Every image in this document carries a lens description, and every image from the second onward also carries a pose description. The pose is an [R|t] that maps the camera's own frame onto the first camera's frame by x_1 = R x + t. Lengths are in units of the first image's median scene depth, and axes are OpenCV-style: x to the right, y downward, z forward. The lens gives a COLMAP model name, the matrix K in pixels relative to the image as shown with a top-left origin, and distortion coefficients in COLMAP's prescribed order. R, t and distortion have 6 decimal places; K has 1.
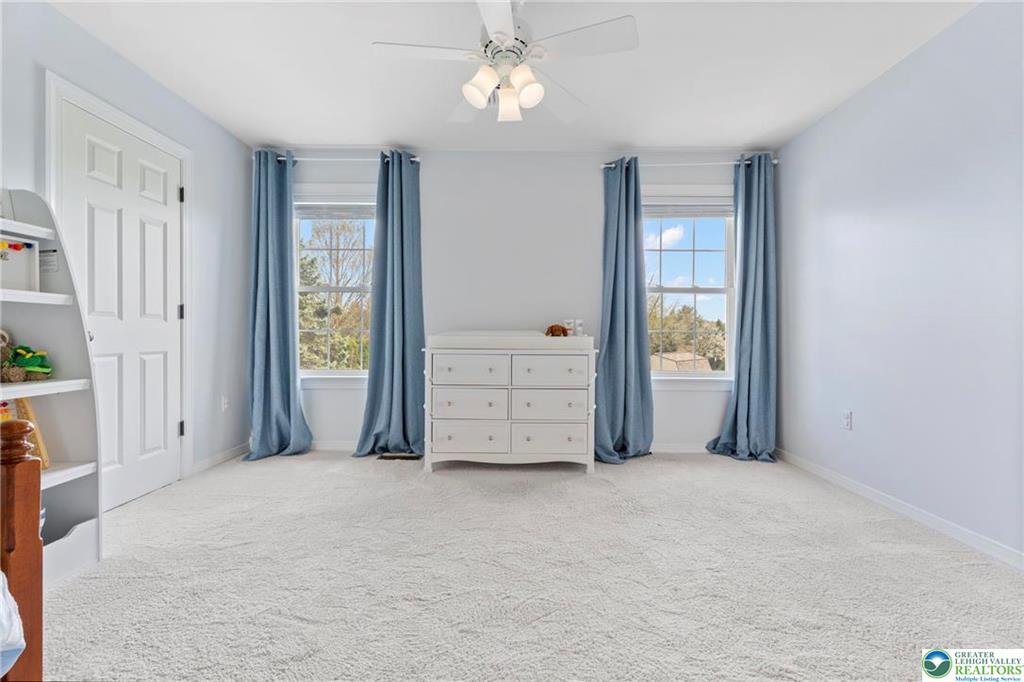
lens RADIAL K [[434.9, 0, 514.6], [0, 434.9, 341.2], [0, 0, 1]] dist [0.001623, 0.000181]
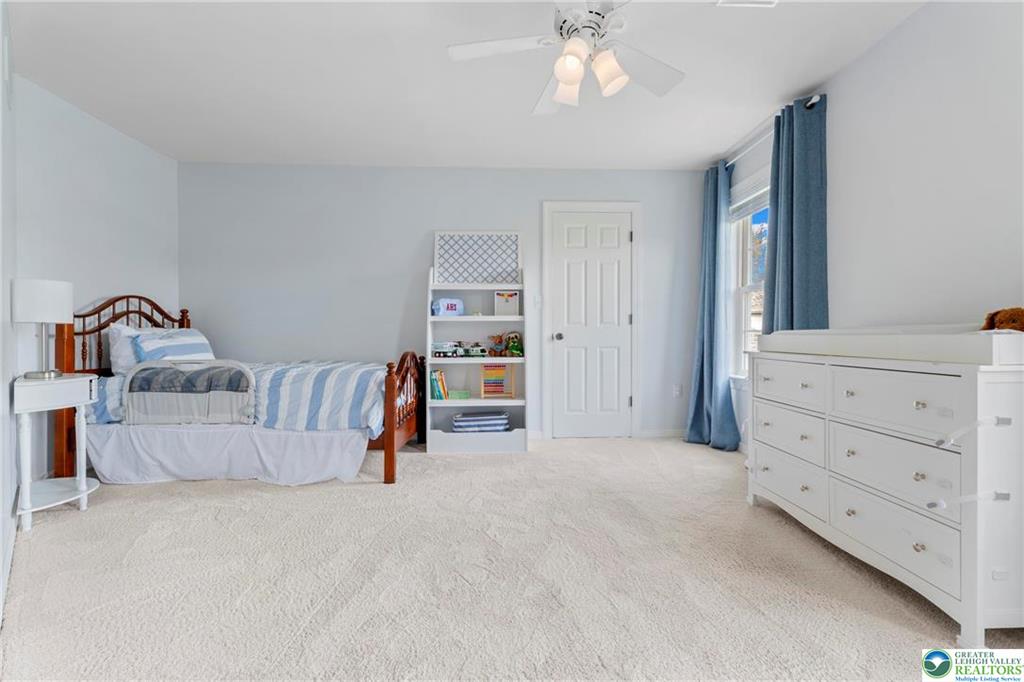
lens RADIAL K [[434.9, 0, 514.6], [0, 434.9, 341.2], [0, 0, 1]] dist [0.001623, 0.000181]
pose [[0.029984, 0.007725, -0.999521, 0.648430], [-0.012407, 0.999896, 0.007356, -0.001371], [0.999473, 0.012180, 0.030077, 0.586222]]
